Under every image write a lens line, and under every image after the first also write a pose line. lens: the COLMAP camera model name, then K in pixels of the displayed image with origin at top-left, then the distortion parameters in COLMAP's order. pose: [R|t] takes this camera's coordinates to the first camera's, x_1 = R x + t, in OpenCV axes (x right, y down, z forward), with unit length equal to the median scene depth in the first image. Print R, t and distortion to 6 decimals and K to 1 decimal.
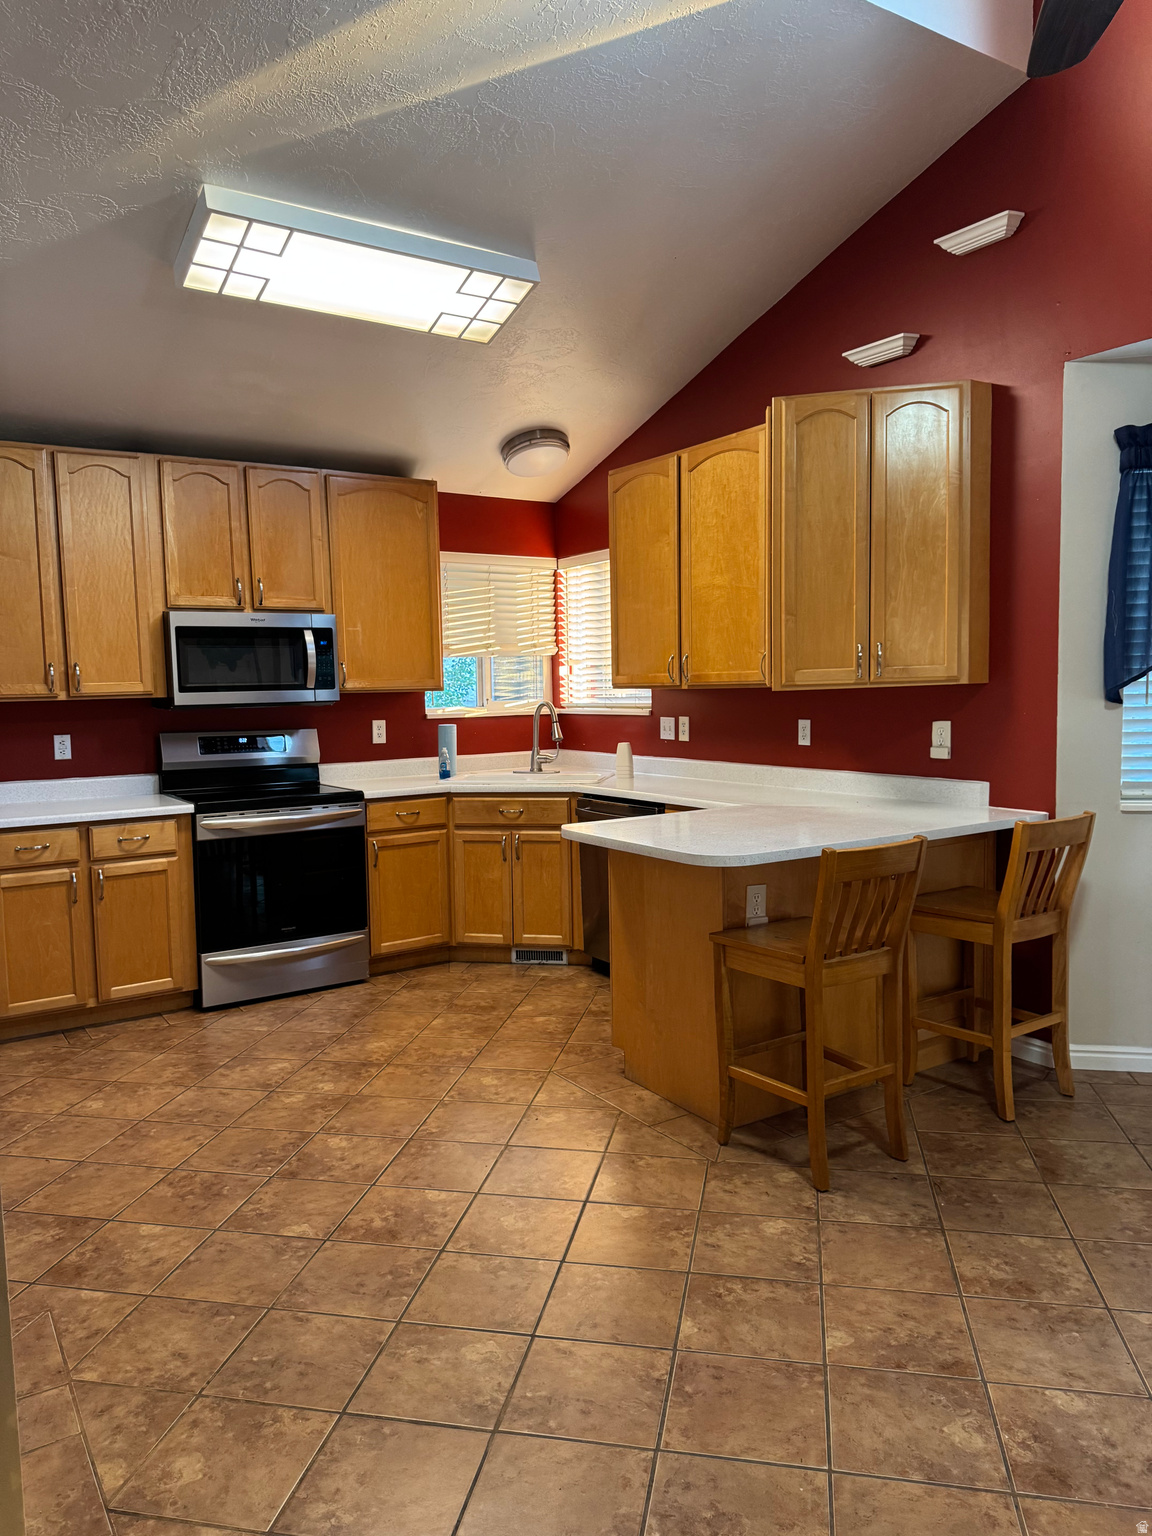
lens RADIAL K [[1071.1, 0, 576.0], [0, 1071.1, 768.0], [0, 0, 1]] dist [0.054170, -0.000616]
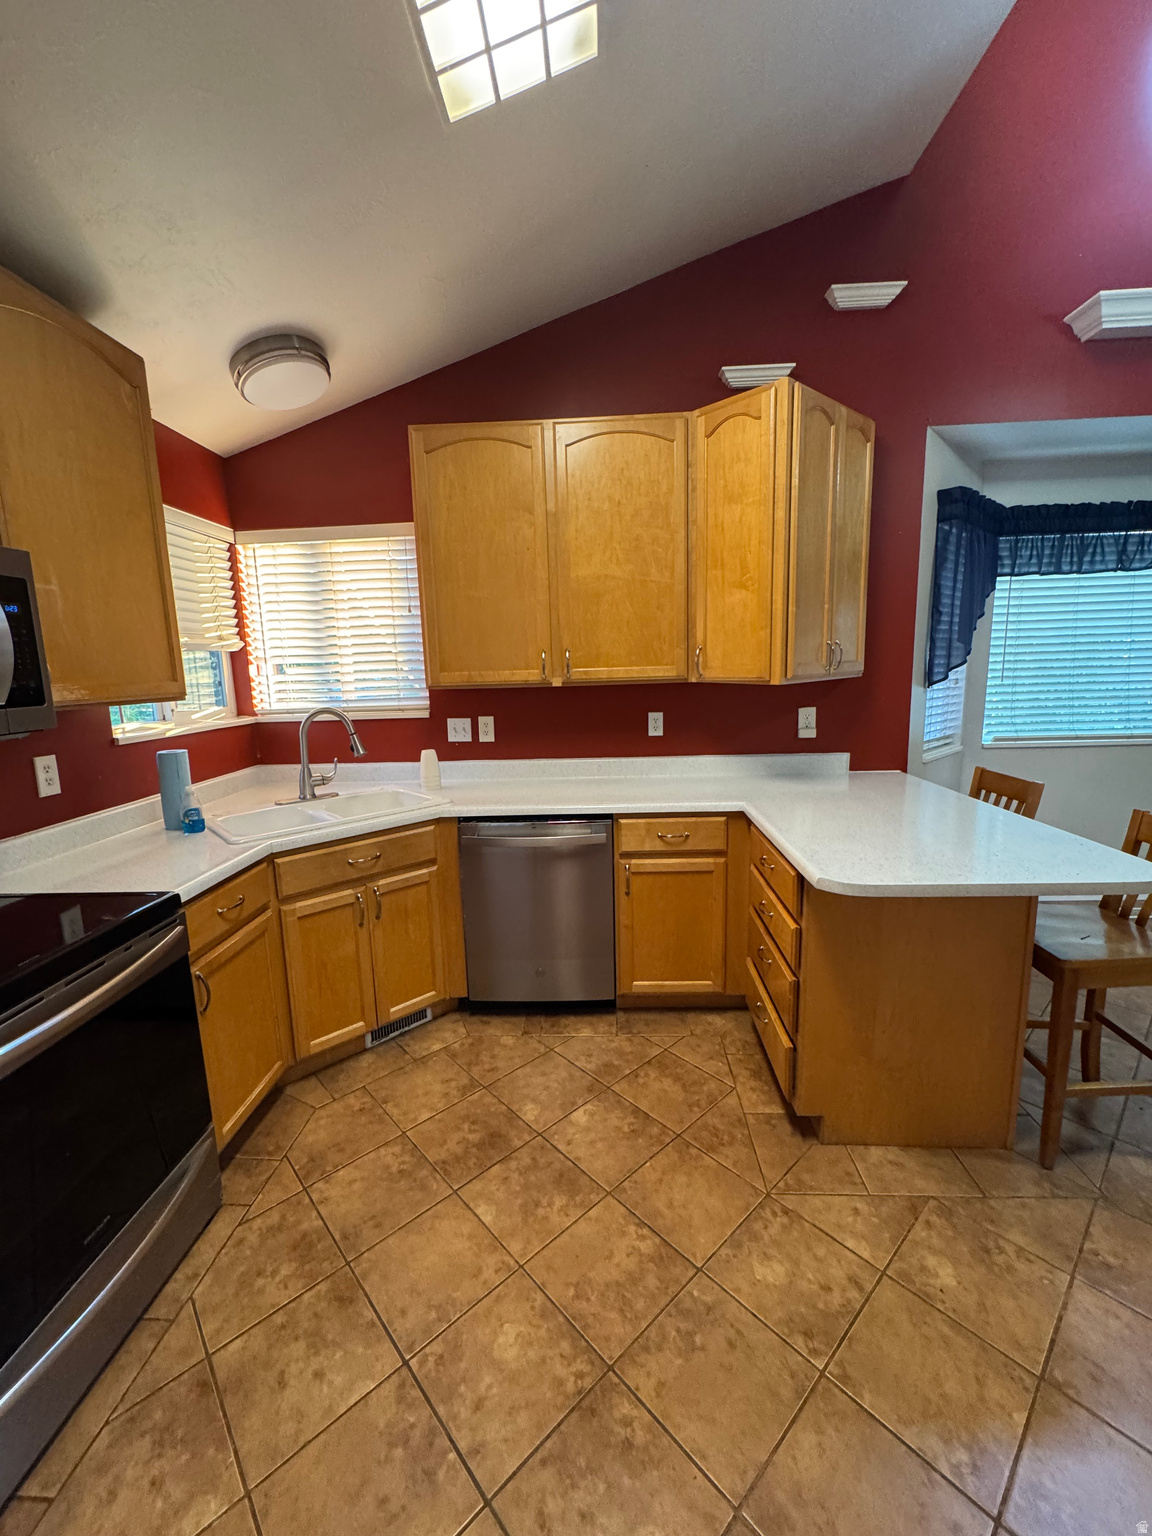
lens RADIAL K [[617.7, 0, 576.0], [0, 617.7, 768.0], [0, 0, 1]] dist [-0.002563, -0.000551]
pose [[0.593284, -0.129697, 0.794476, -0.304766], [0.081749, 0.991540, 0.100820, -0.053228], [-0.800831, 0.005133, 0.598868, 0.625952]]
